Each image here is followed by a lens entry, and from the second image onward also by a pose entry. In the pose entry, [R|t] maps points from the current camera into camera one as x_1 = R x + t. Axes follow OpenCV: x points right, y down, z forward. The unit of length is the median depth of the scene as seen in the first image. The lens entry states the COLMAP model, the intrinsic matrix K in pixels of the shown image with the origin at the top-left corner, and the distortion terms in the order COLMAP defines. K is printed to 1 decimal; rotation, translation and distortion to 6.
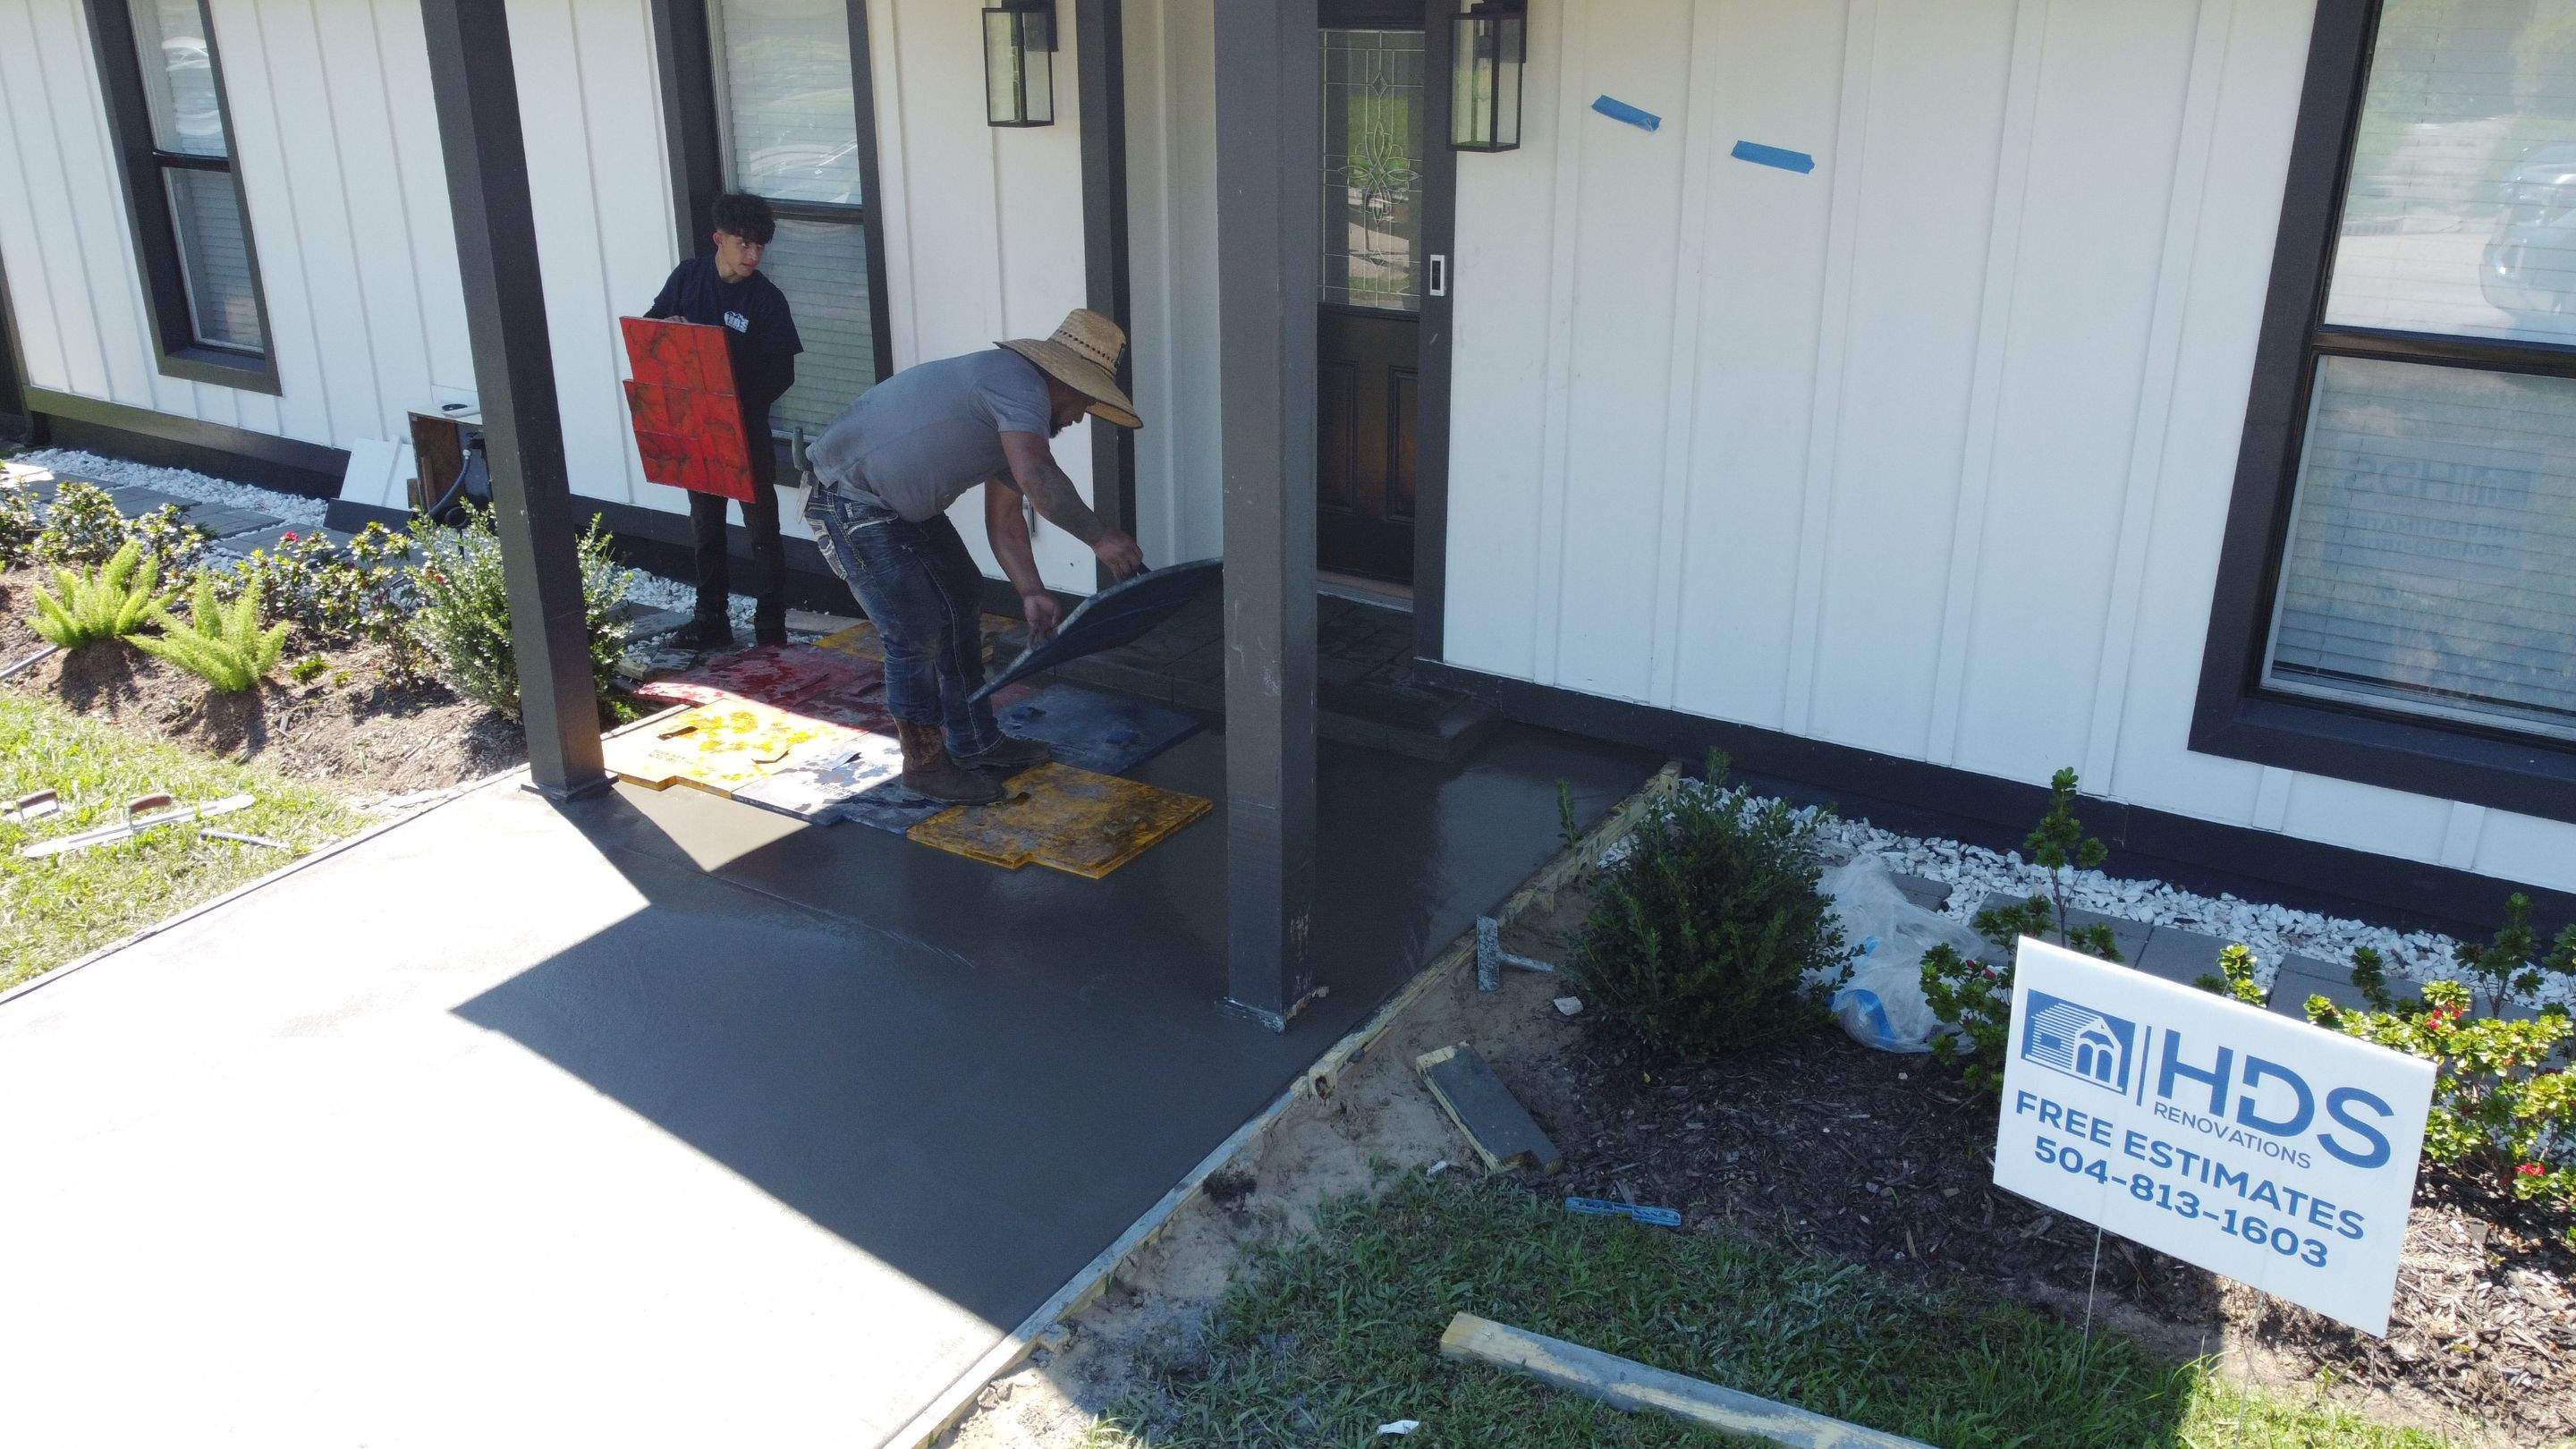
lens RADIAL K [[1950.2, 0, 1291.7], [0, 1950.2, 705.7], [0, 0, 1]] dist [-0.003838, -0.003567]
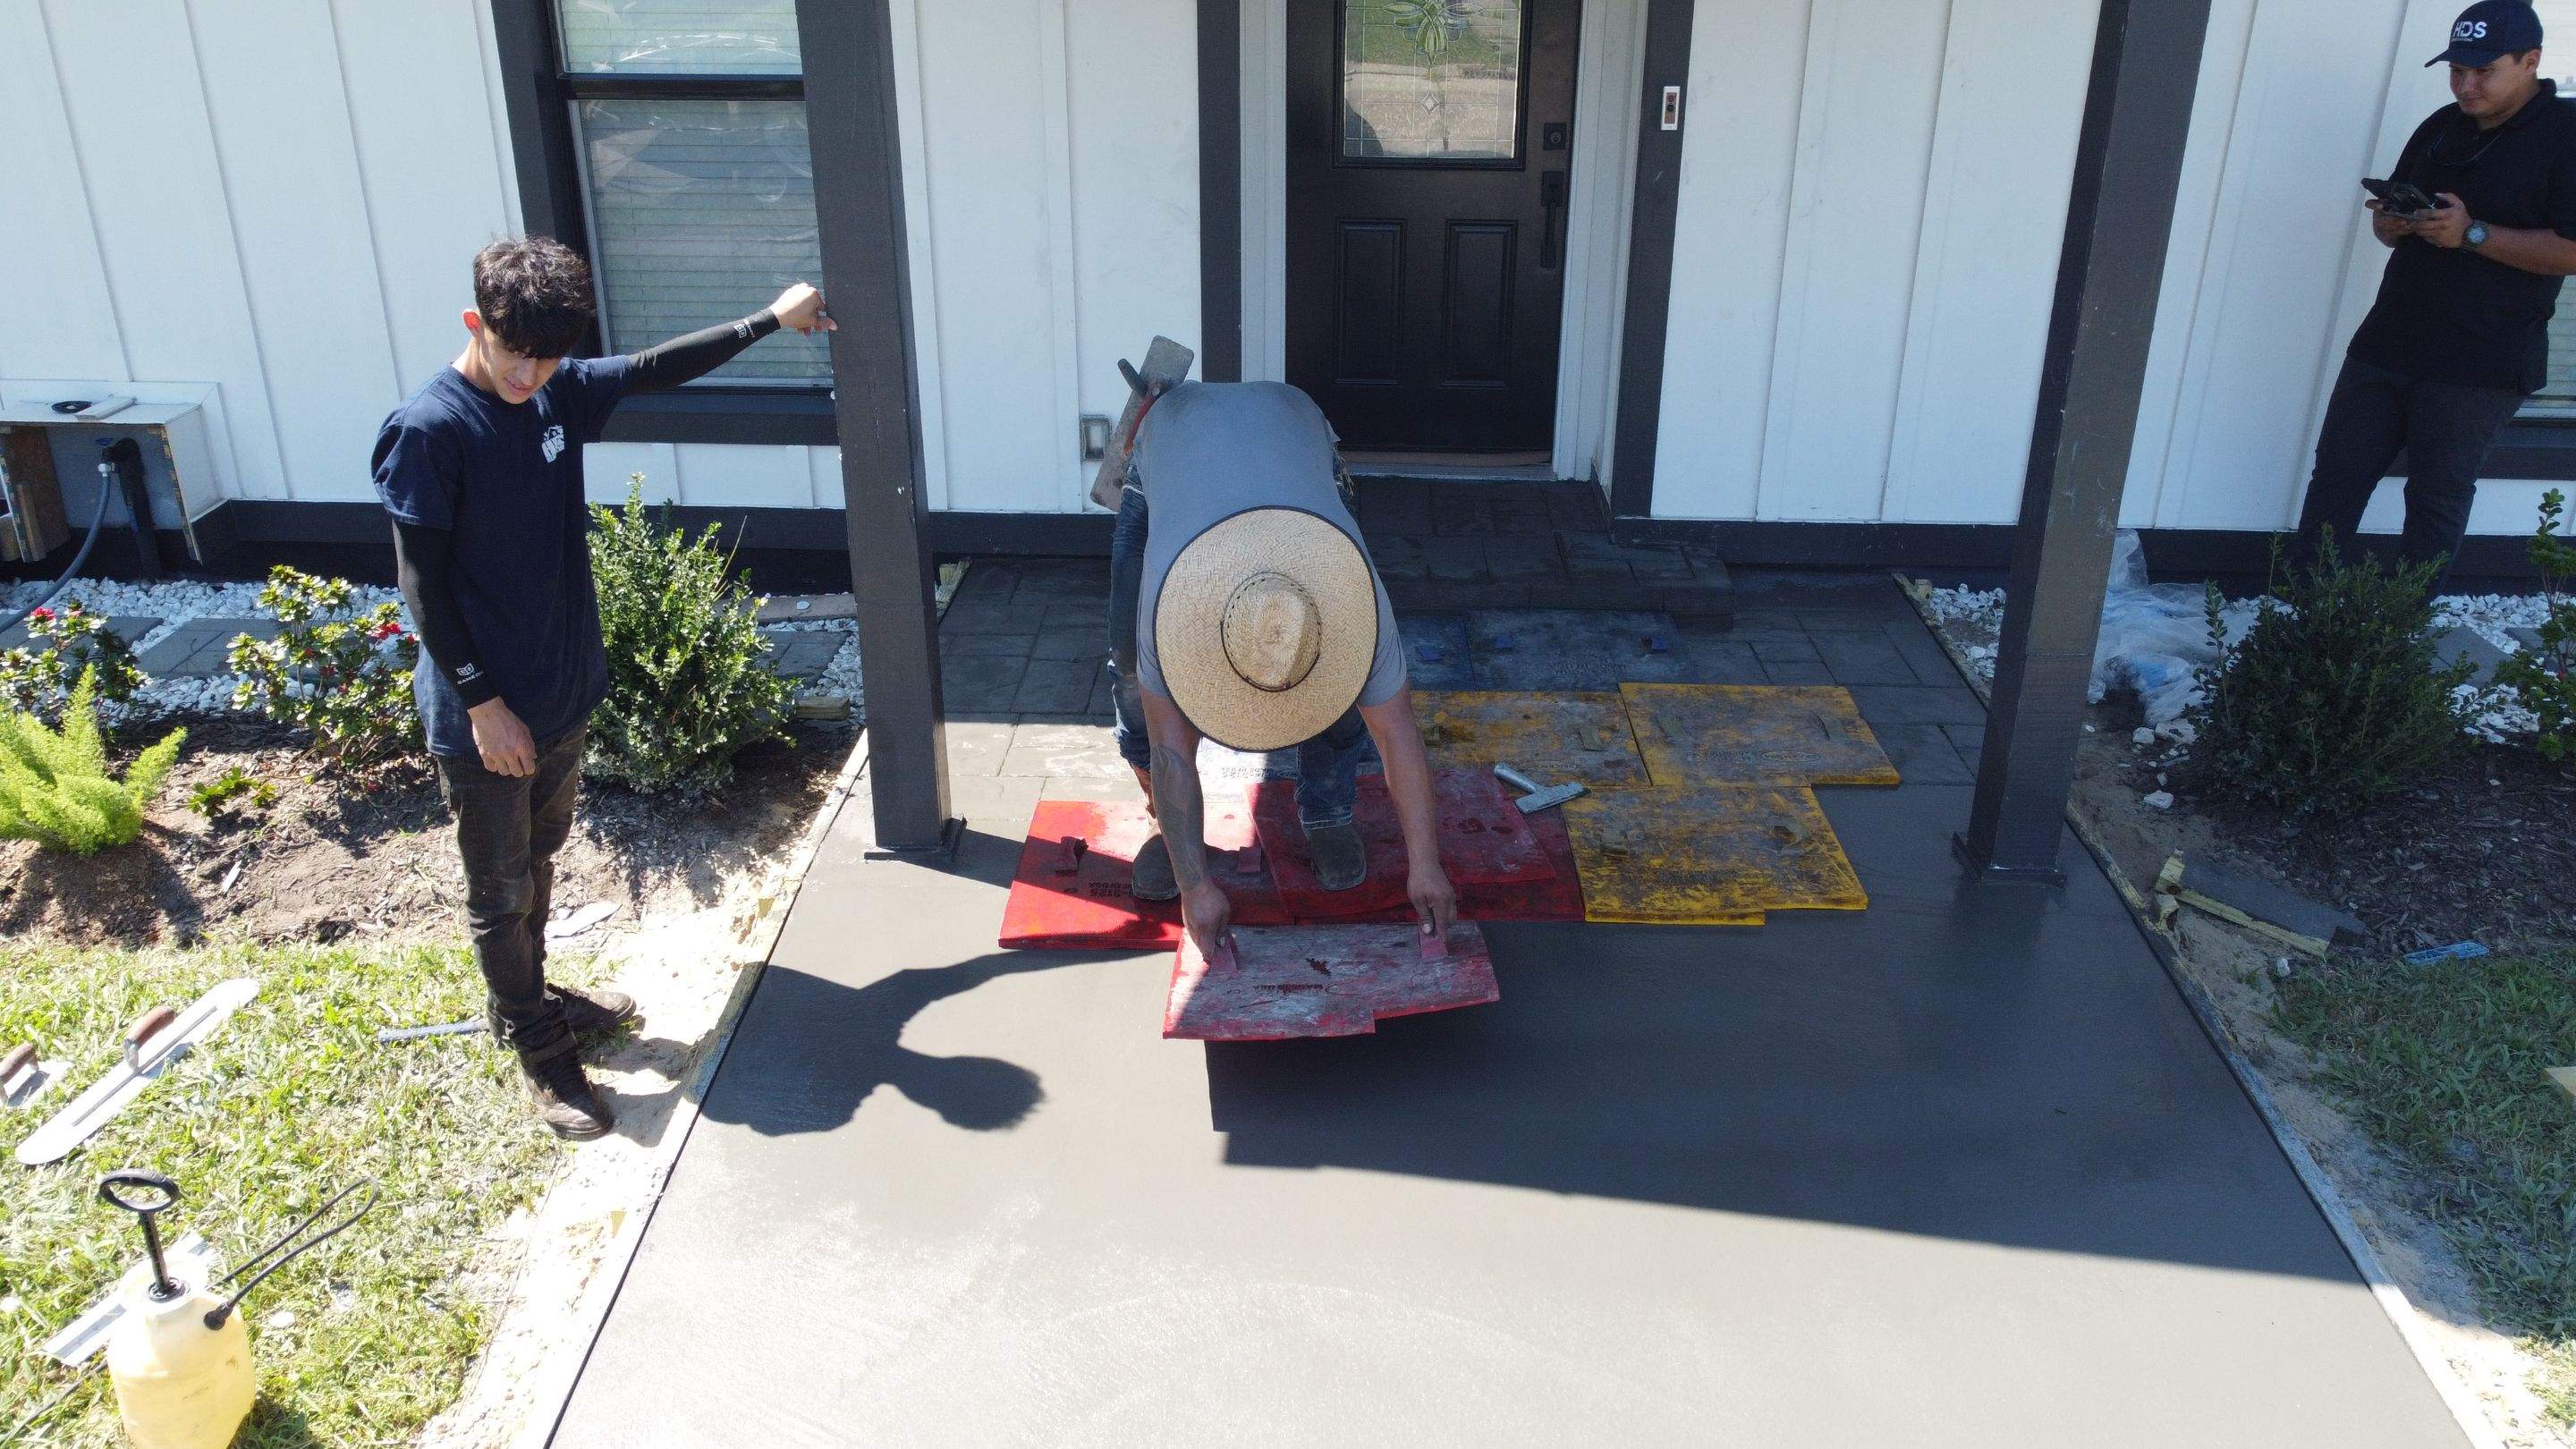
lens RADIAL K [[1950.2, 0, 1287.3], [0, 1950.2, 711.6], [0, 0, 1]] dist [-0.003838, -0.003567]
pose [[0.861480, -0.200923, 0.466350, -0.672152], [0.171176, 0.979541, 0.105818, -0.074464], [-0.478070, -0.011332, 0.878248, 0.287266]]
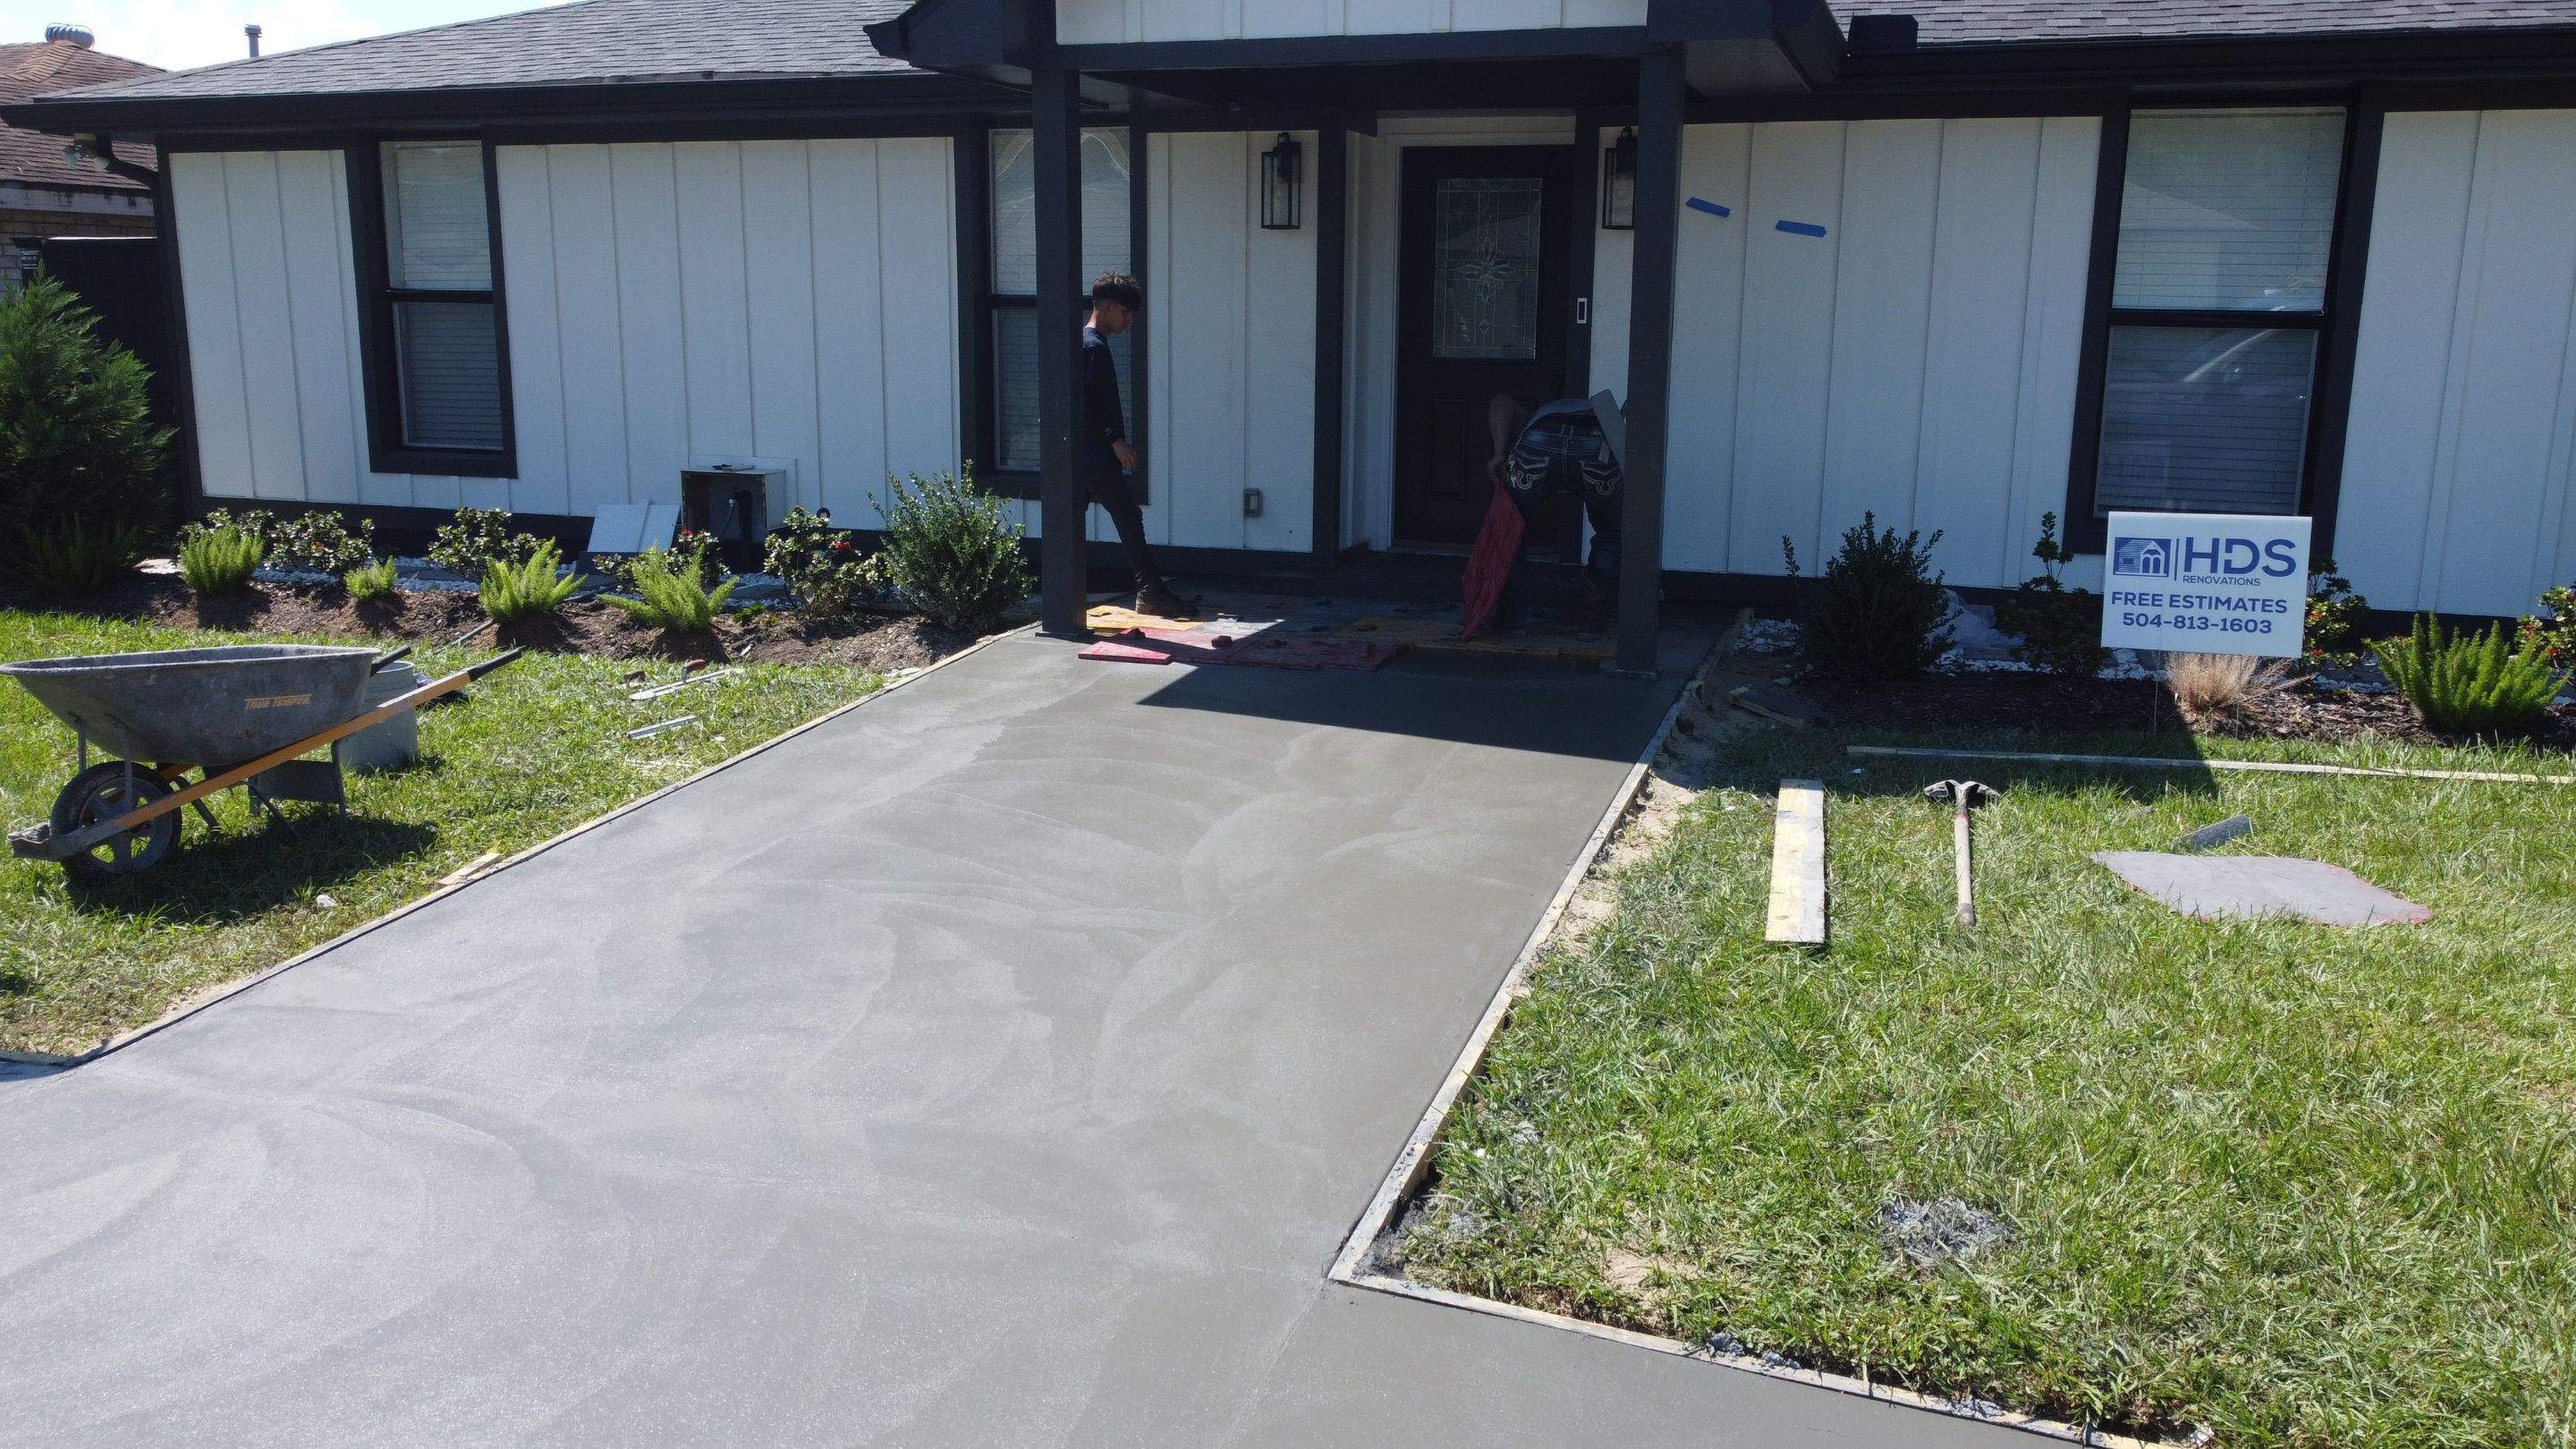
lens RADIAL K [[1950.2, 0, 1287.5], [0, 1950.2, 701.6], [0, 0, 1]] dist [-0.003838, -0.003567]
pose [[0.971080, -0.034271, 0.236284, -0.630412], [0.070651, 0.986570, -0.147267, 0.361166], [-0.228064, 0.159702, 0.960459, -0.498267]]
